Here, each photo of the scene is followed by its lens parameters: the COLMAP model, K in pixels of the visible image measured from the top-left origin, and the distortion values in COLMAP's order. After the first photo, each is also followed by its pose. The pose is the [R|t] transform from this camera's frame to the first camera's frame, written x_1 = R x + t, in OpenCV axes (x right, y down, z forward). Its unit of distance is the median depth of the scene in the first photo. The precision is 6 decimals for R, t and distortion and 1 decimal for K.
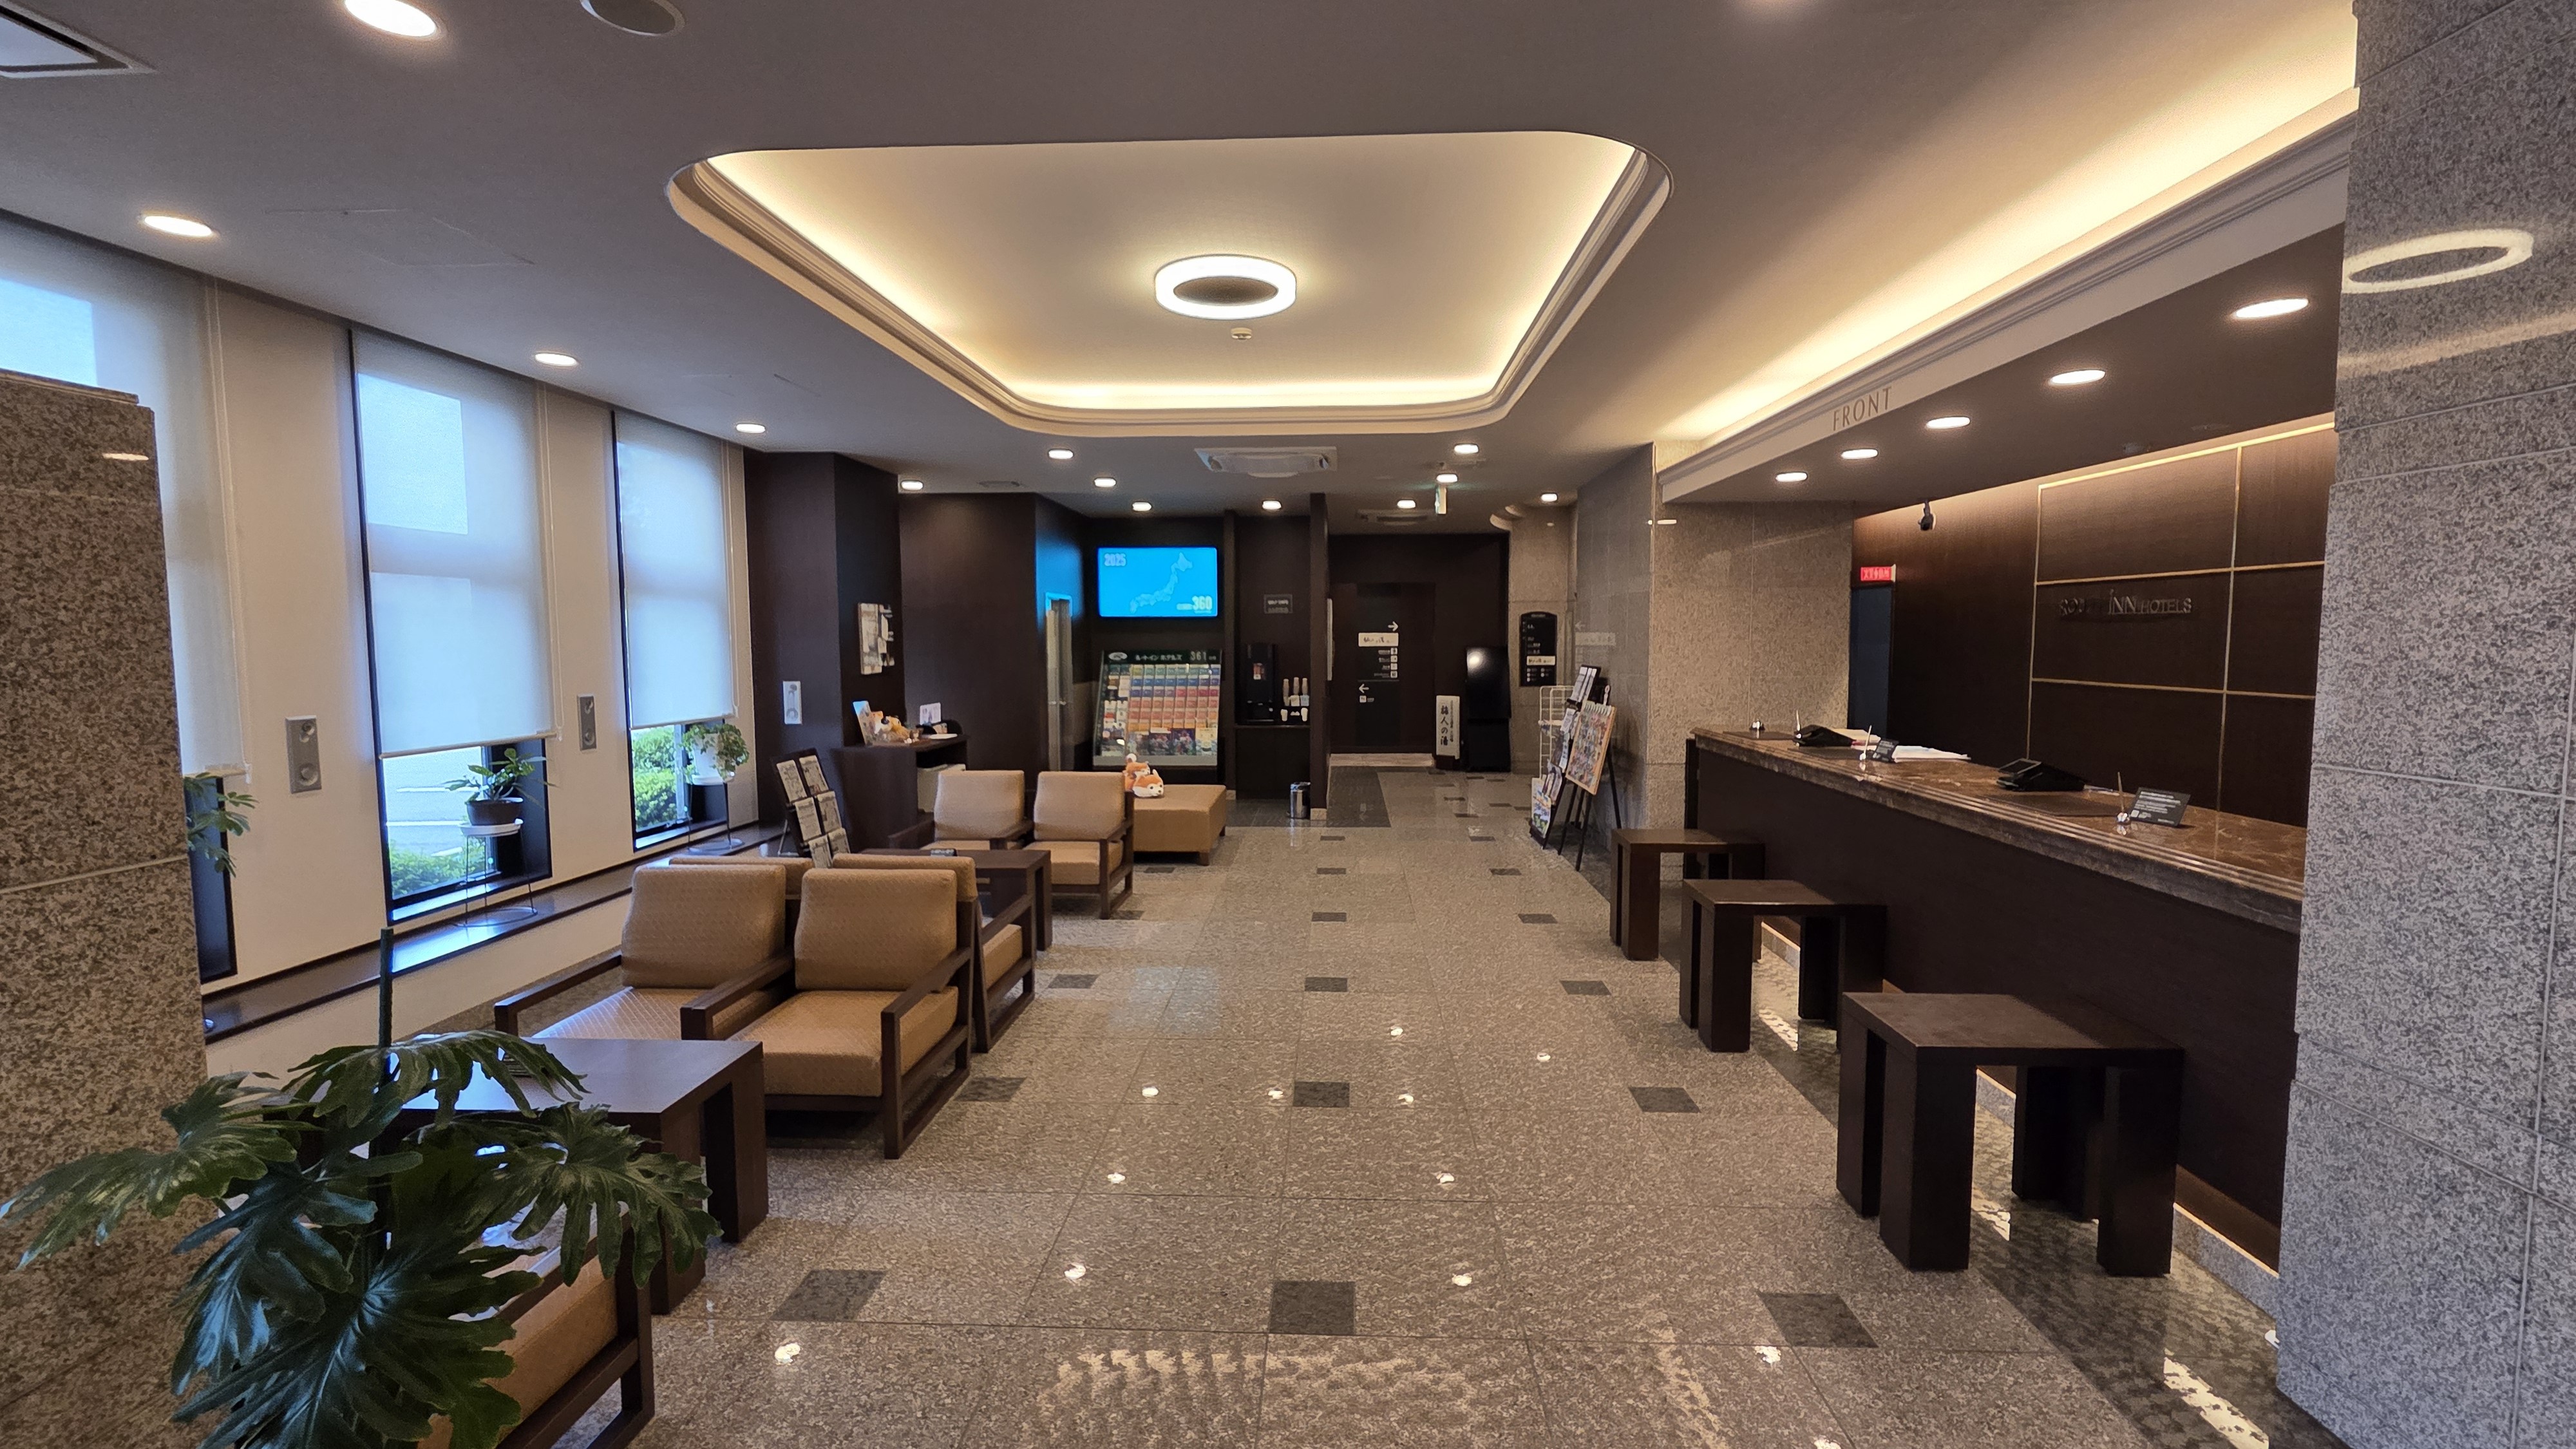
lens RADIAL K [[1049.1, 0, 1288.0], [0, 1049.1, 724.5], [0, 0, 1]] dist [-0.001157, -0.000979]
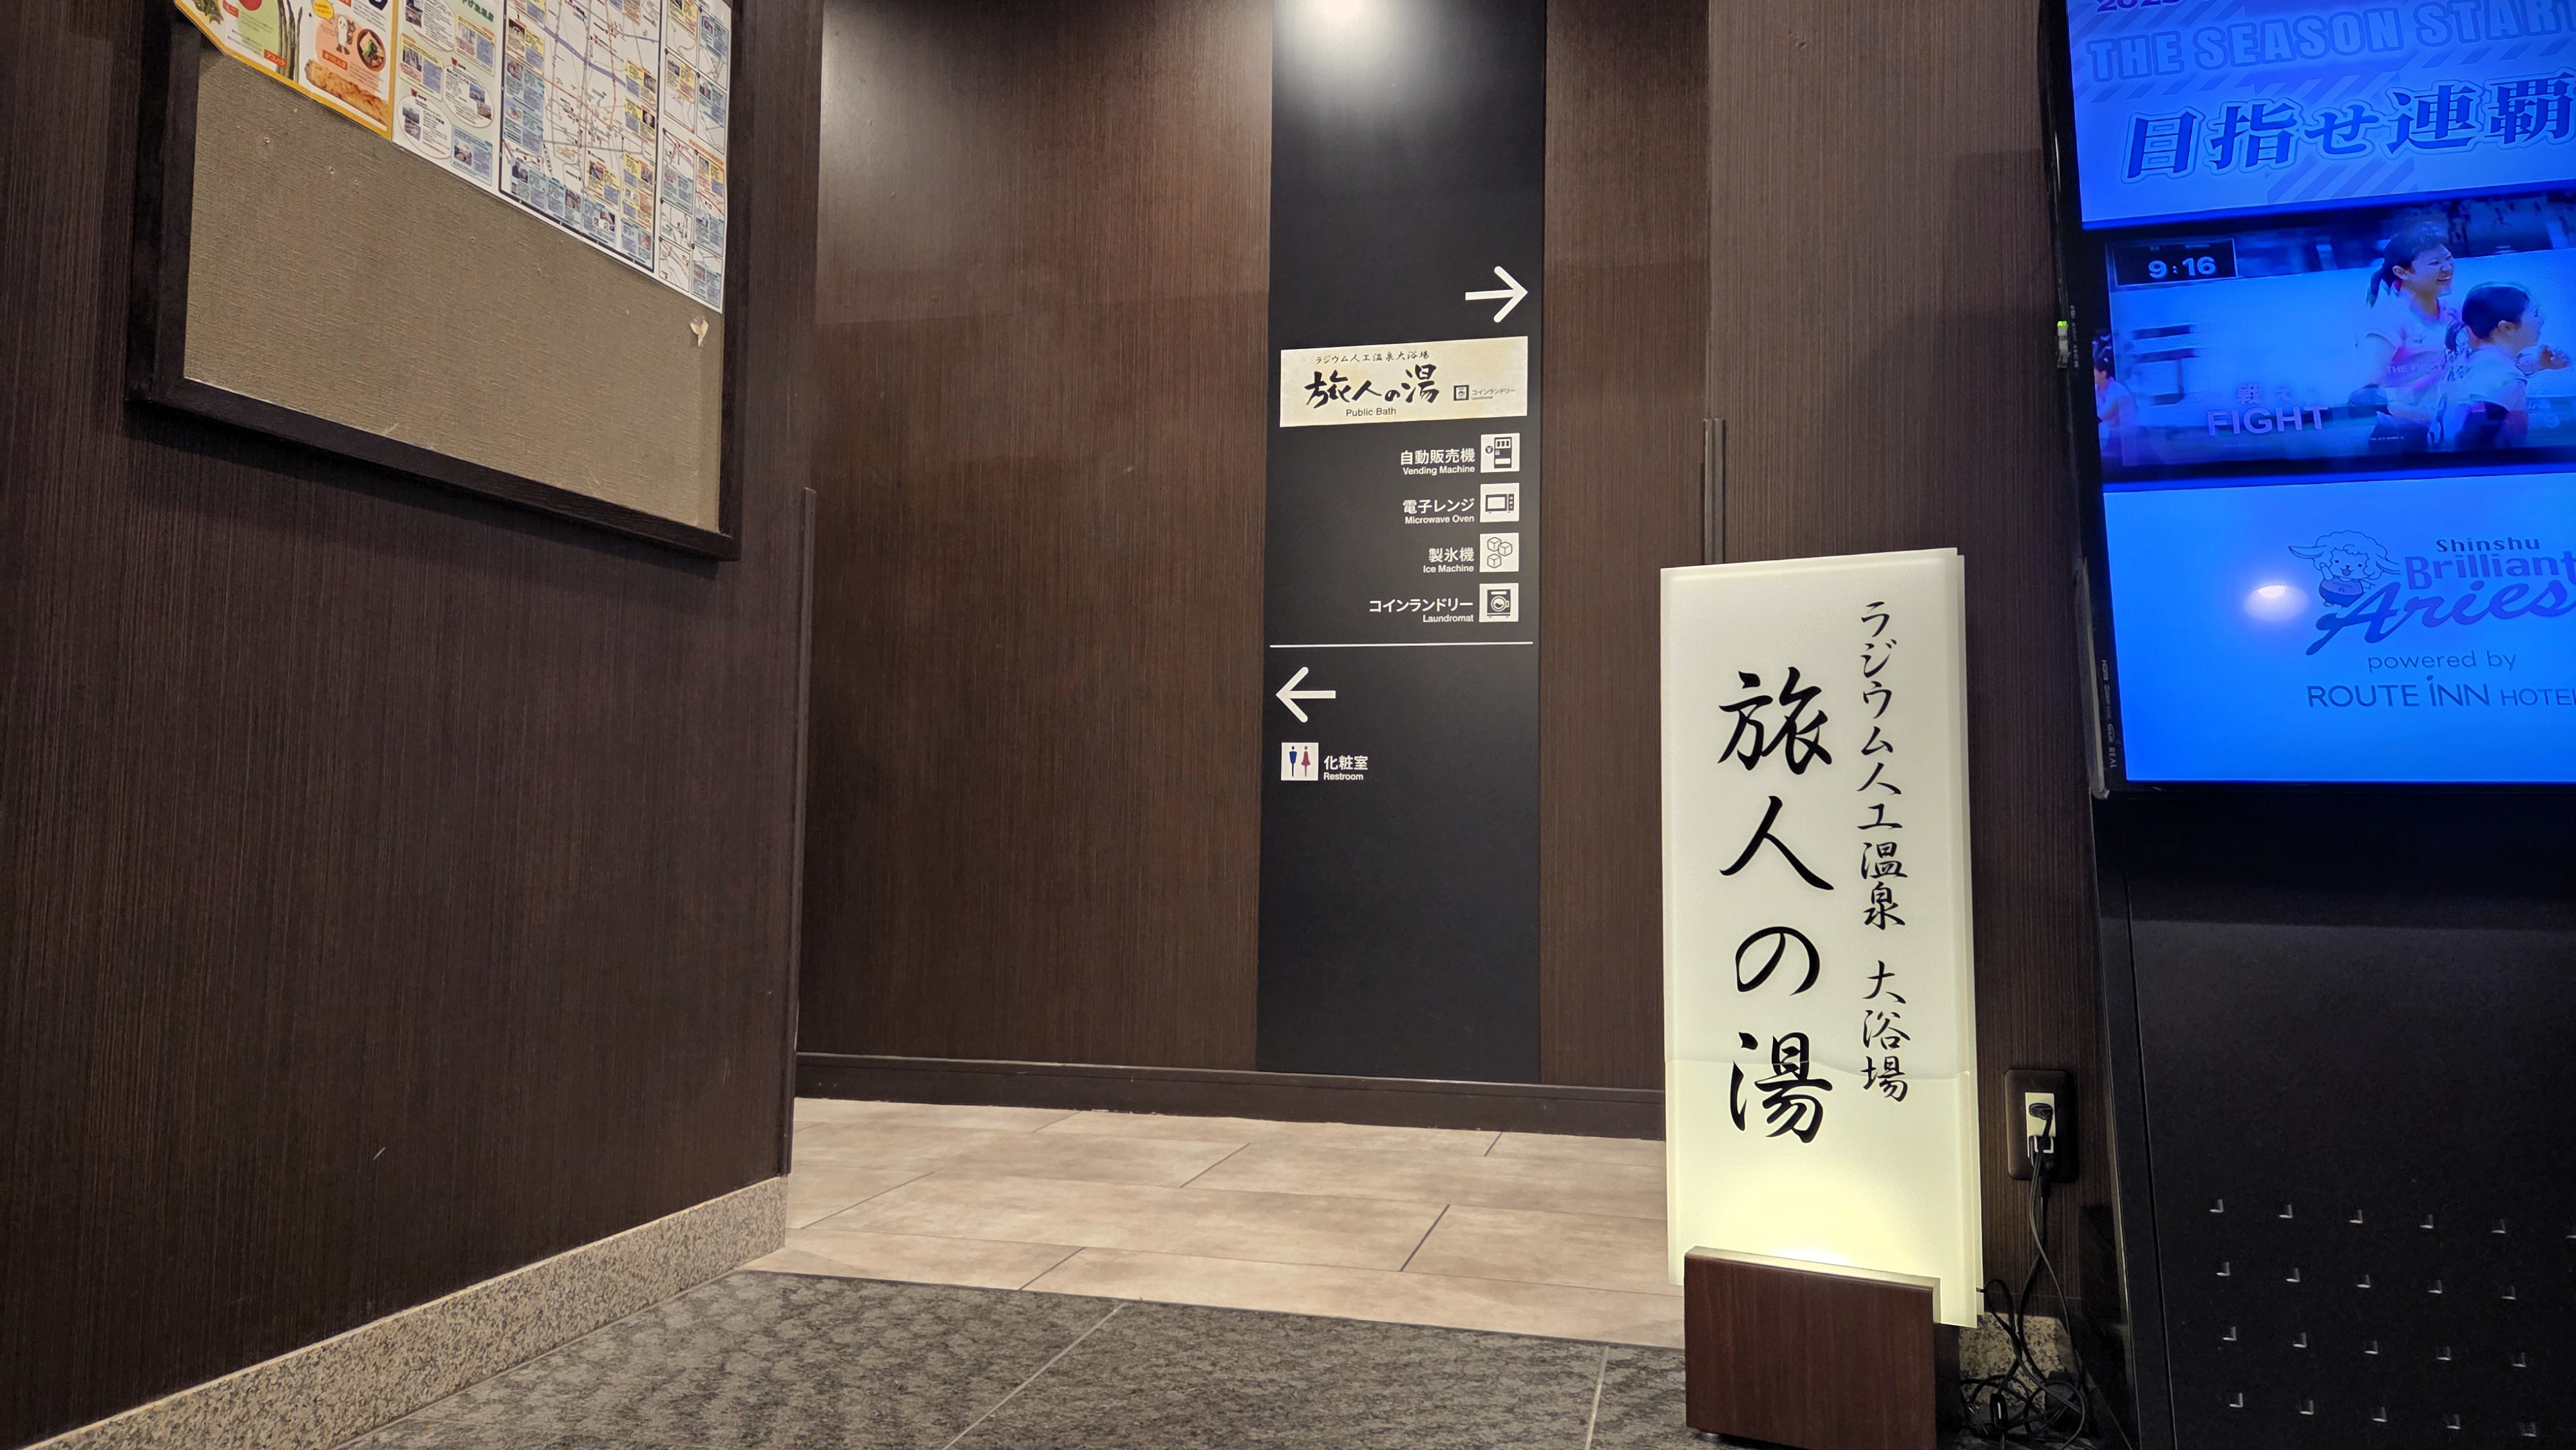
lens RADIAL K [[1736.5, 0, 1283.5], [0, 1736.5, 720.0], [0, 0, 1]] dist [0.000973, -0.010411]
pose [[0.978413, 0.003562, -0.206628, 0.122935], [-0.034559, 0.988592, -0.146601, 0.007876], [0.203748, 0.150577, 0.967374, 0.751532]]
